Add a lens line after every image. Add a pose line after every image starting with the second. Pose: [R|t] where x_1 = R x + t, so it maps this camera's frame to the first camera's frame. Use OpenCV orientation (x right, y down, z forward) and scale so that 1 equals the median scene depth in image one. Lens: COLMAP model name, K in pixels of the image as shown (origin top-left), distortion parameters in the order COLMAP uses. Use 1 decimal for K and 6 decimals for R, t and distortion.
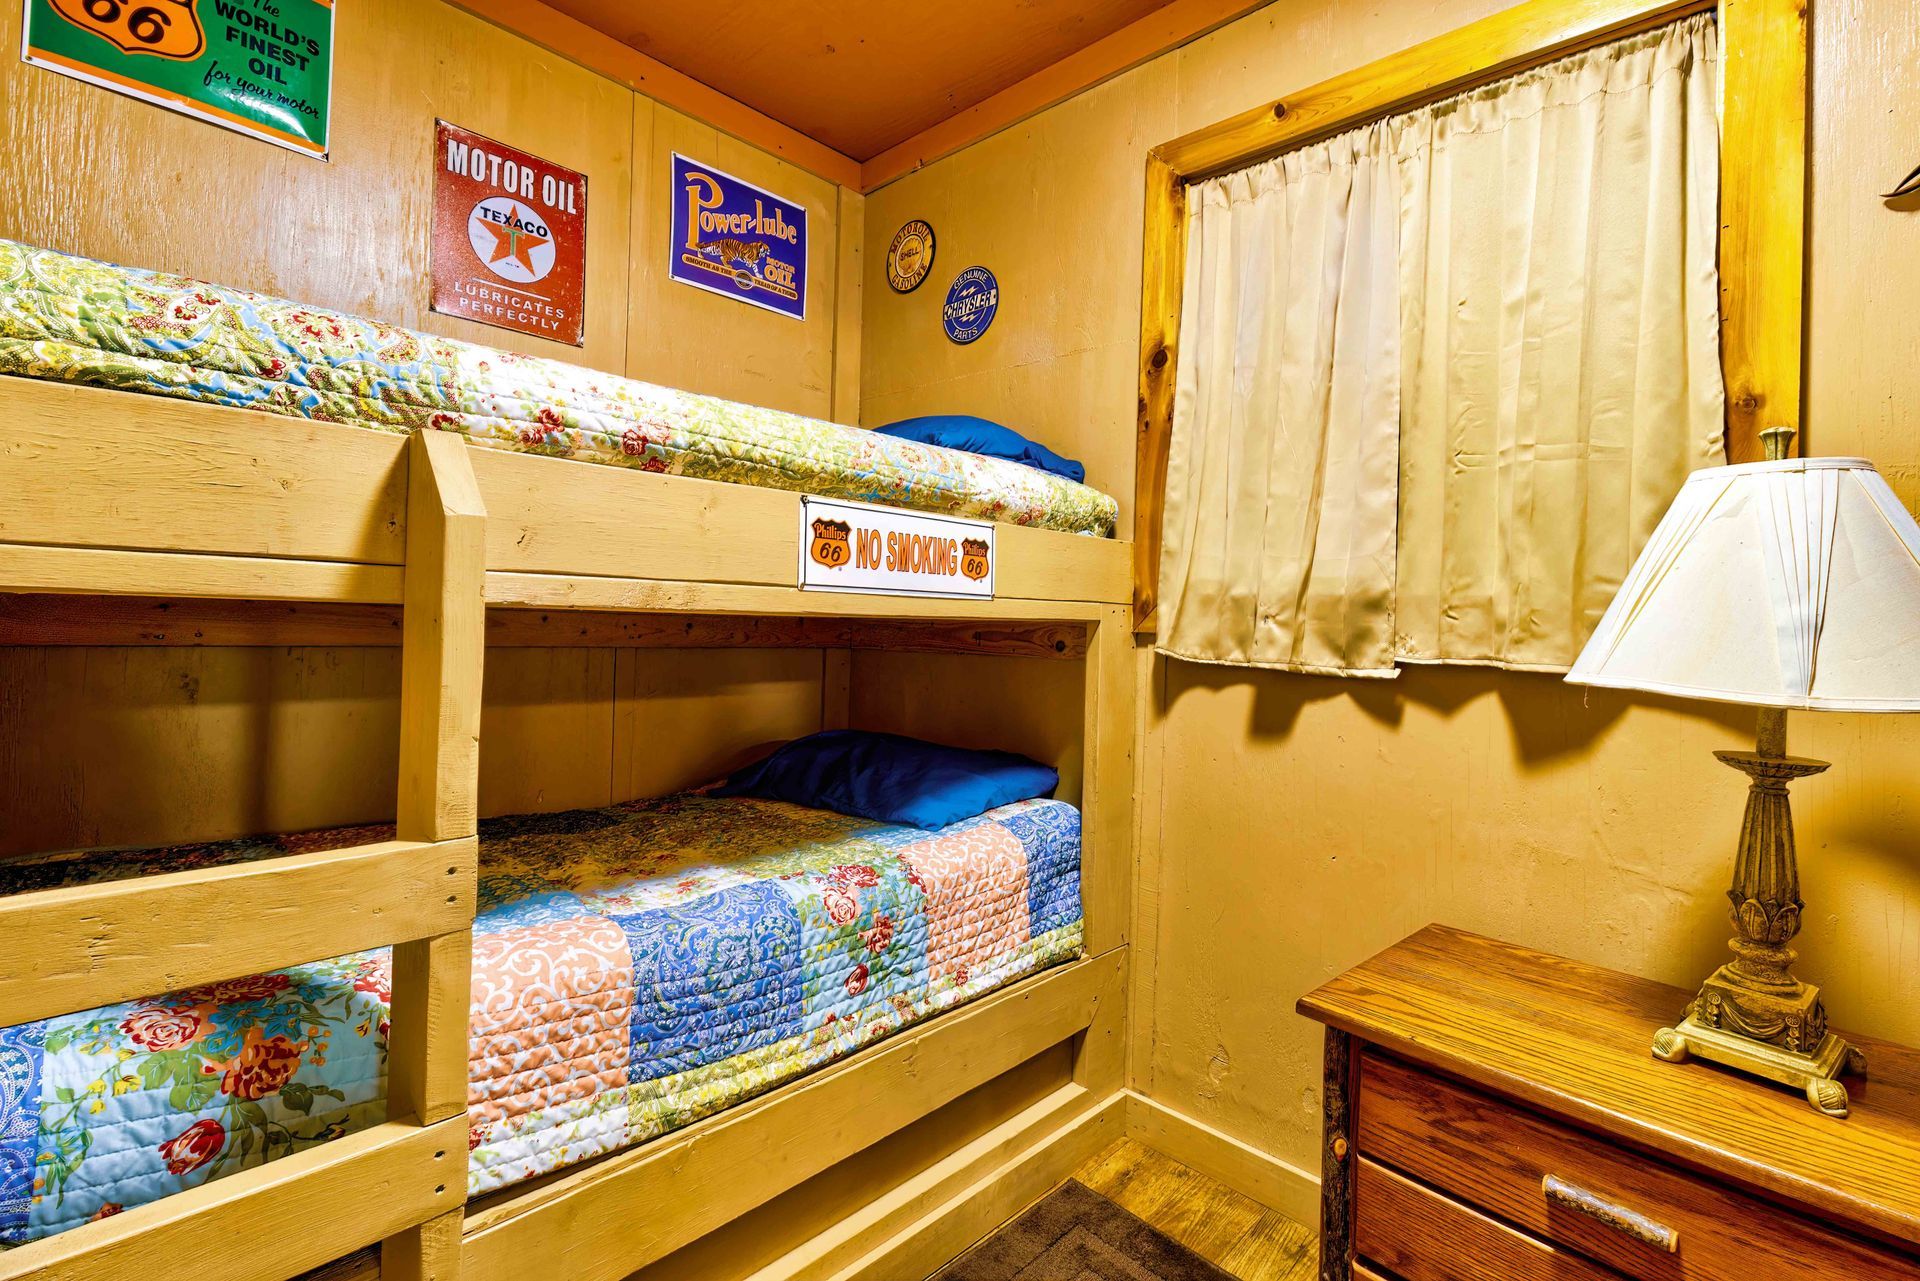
lens RADIAL K [[874.9, 0, 965.1], [0, 874.9, 614.4], [0, 0, 1]] dist [0.008569, -0.007118]
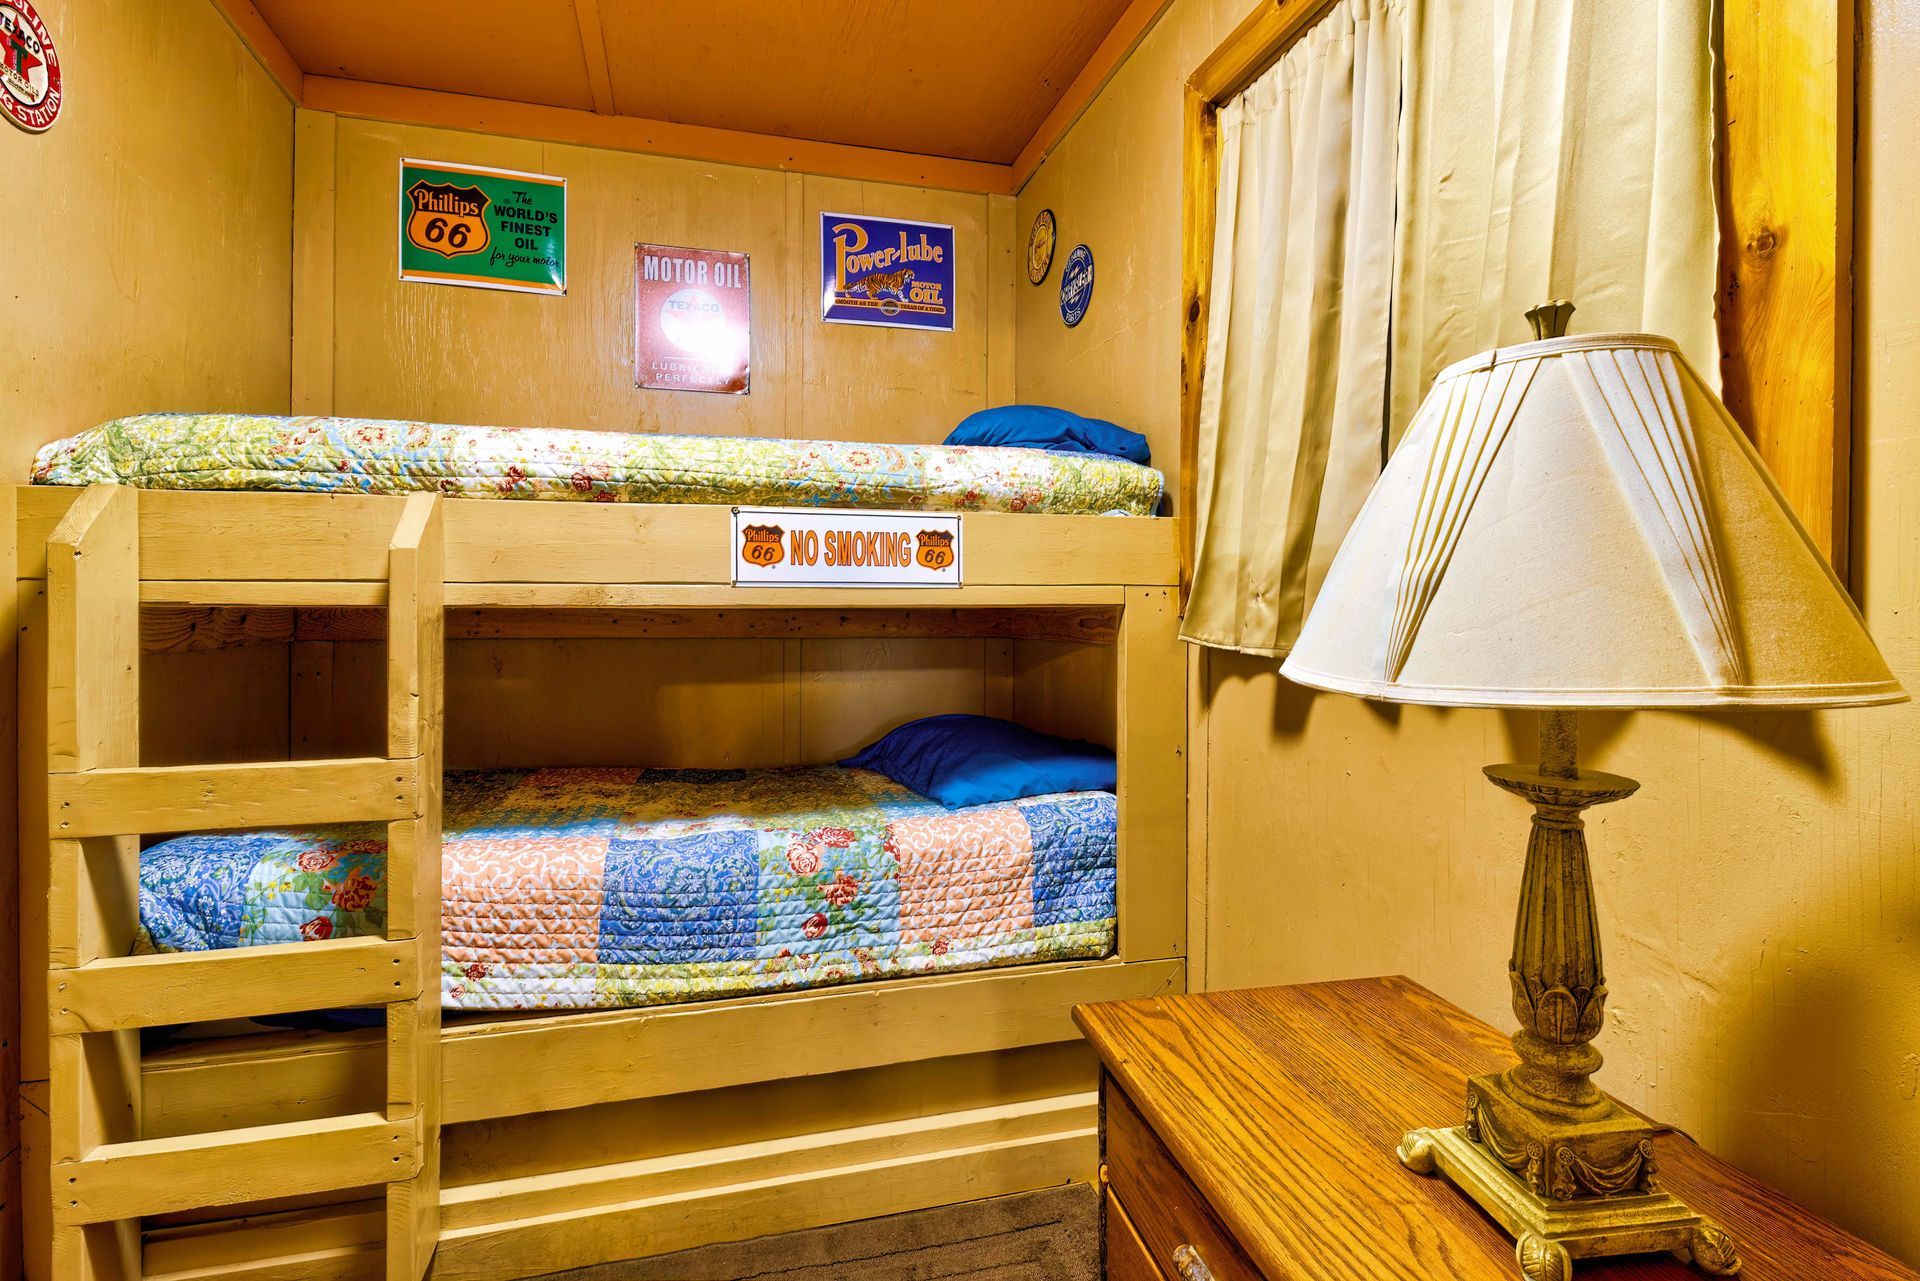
lens RADIAL K [[882.8, 0, 903.1], [0, 882.8, 611.7], [0, 0, 1]] dist [0.012645, -0.009689]
pose [[0.848092, -0.024135, -0.529299, 0.621250], [0.026247, 0.999649, -0.003527, 0.016193], [0.529199, -0.010901, 0.848428, 0.093128]]
